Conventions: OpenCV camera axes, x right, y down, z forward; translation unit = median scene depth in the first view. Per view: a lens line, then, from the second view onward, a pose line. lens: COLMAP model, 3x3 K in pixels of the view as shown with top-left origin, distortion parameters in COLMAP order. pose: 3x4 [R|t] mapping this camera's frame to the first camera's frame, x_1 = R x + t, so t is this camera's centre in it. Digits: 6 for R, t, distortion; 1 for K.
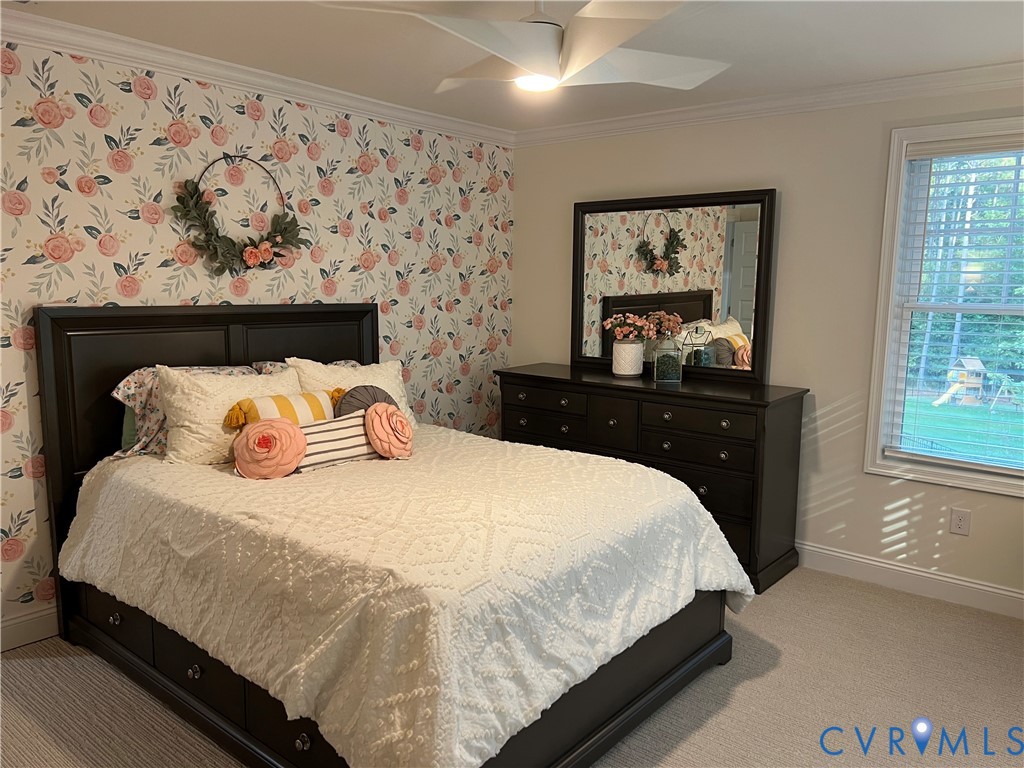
lens RADIAL K [[769.1, 0, 516.2], [0, 769.1, 380.9], [0, 0, 1]] dist [0.048867, -0.034593]
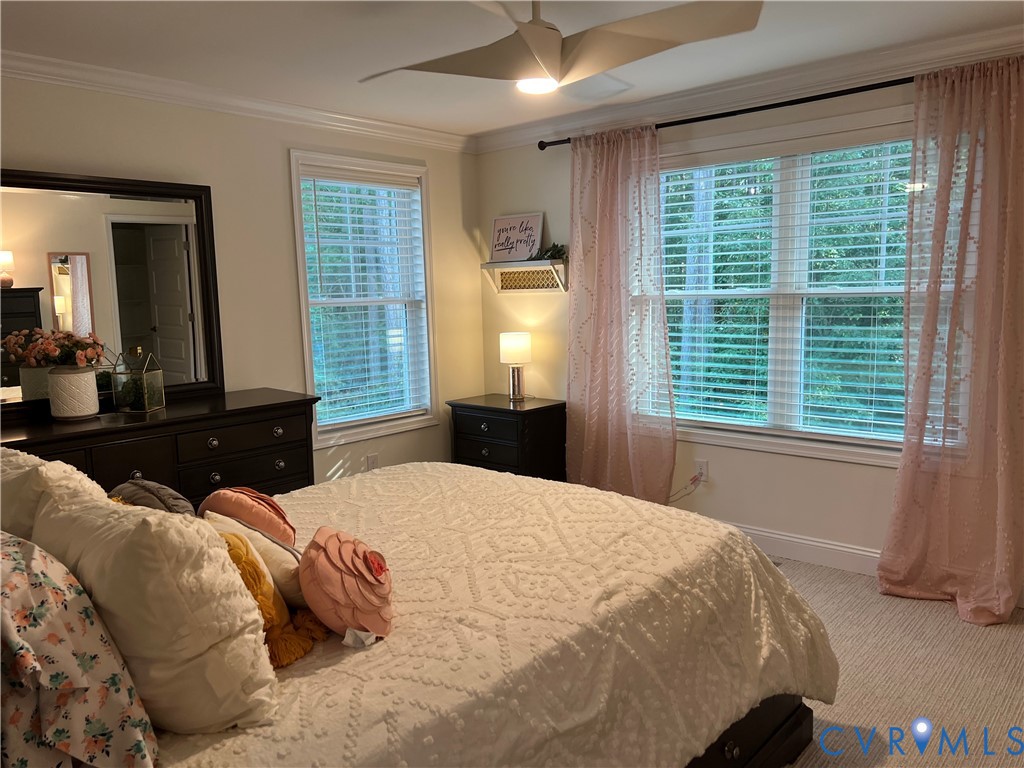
lens RADIAL K [[769.1, 0, 516.2], [0, 769.1, 387.2], [0, 0, 1]] dist [0.048867, -0.034593]
pose [[0.034013, -0.146694, 0.988597, -1.140165], [0.156823, 0.977699, 0.139681, -0.148023], [-0.987041, 0.150284, 0.056260, 1.111676]]
